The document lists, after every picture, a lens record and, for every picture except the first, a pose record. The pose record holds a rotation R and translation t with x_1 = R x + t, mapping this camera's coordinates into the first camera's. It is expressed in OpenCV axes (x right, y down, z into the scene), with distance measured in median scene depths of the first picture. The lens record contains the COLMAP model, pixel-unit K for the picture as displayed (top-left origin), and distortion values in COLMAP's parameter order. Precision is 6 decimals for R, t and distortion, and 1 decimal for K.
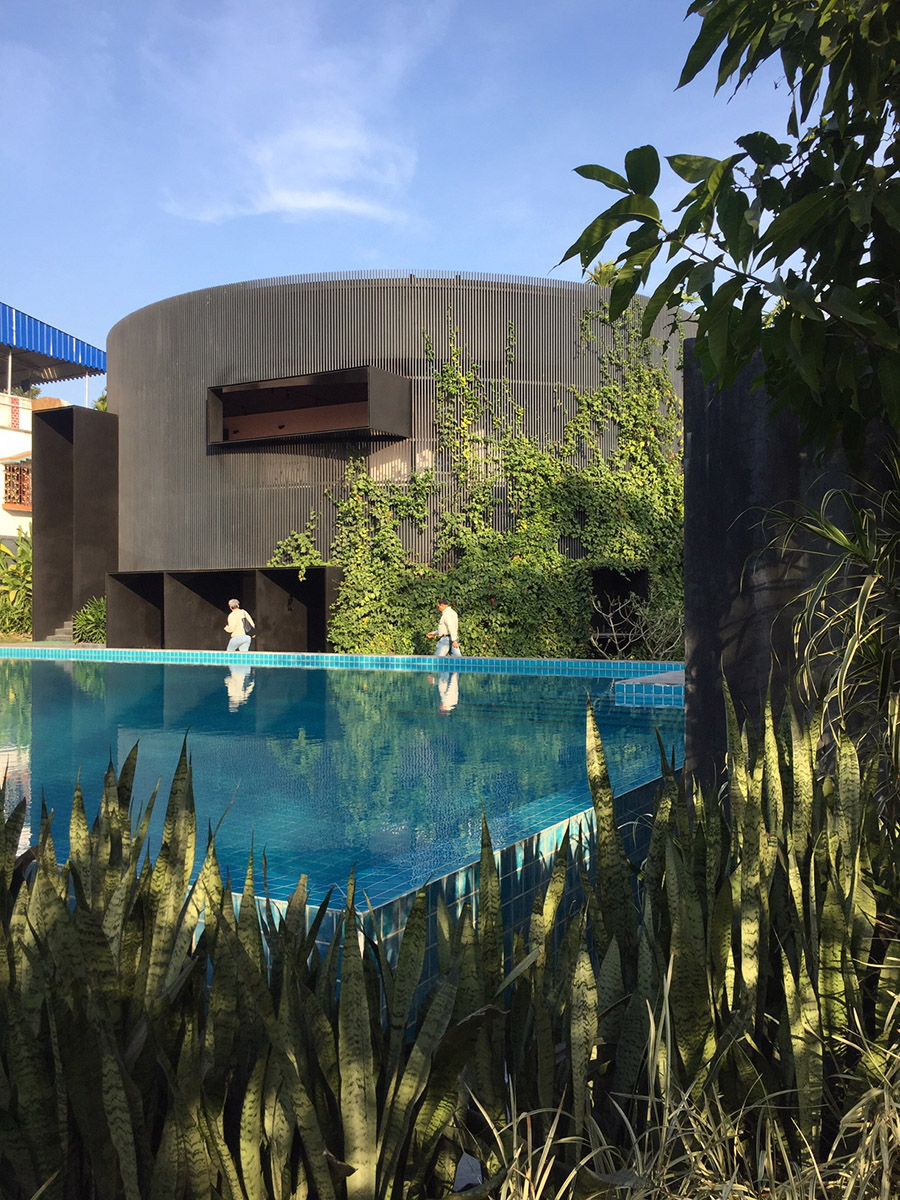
lens RADIAL K [[1009.3, 0, 450.0], [0, 1009.3, 600.0], [0, 0, 1]] dist [0.007060, -0.066259]
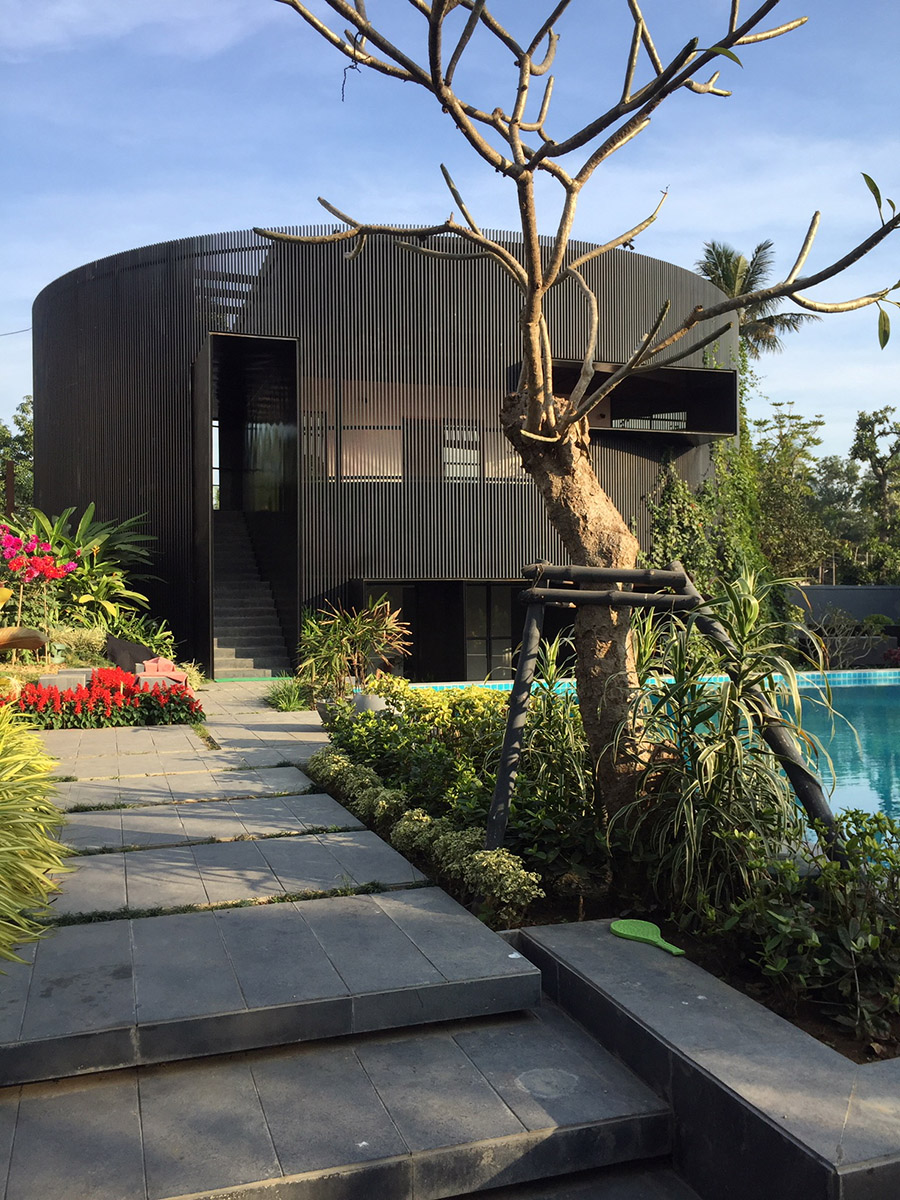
lens RADIAL K [[1009.3, 0, 450.0], [0, 1009.3, 600.0], [0, 0, 1]] dist [0.007060, -0.066259]
pose [[0.690921, 0.006366, 0.722902, -0.842295], [0.000389, 0.999958, -0.009178, -0.004260], [-0.722930, 0.006623, 0.690889, 0.475983]]
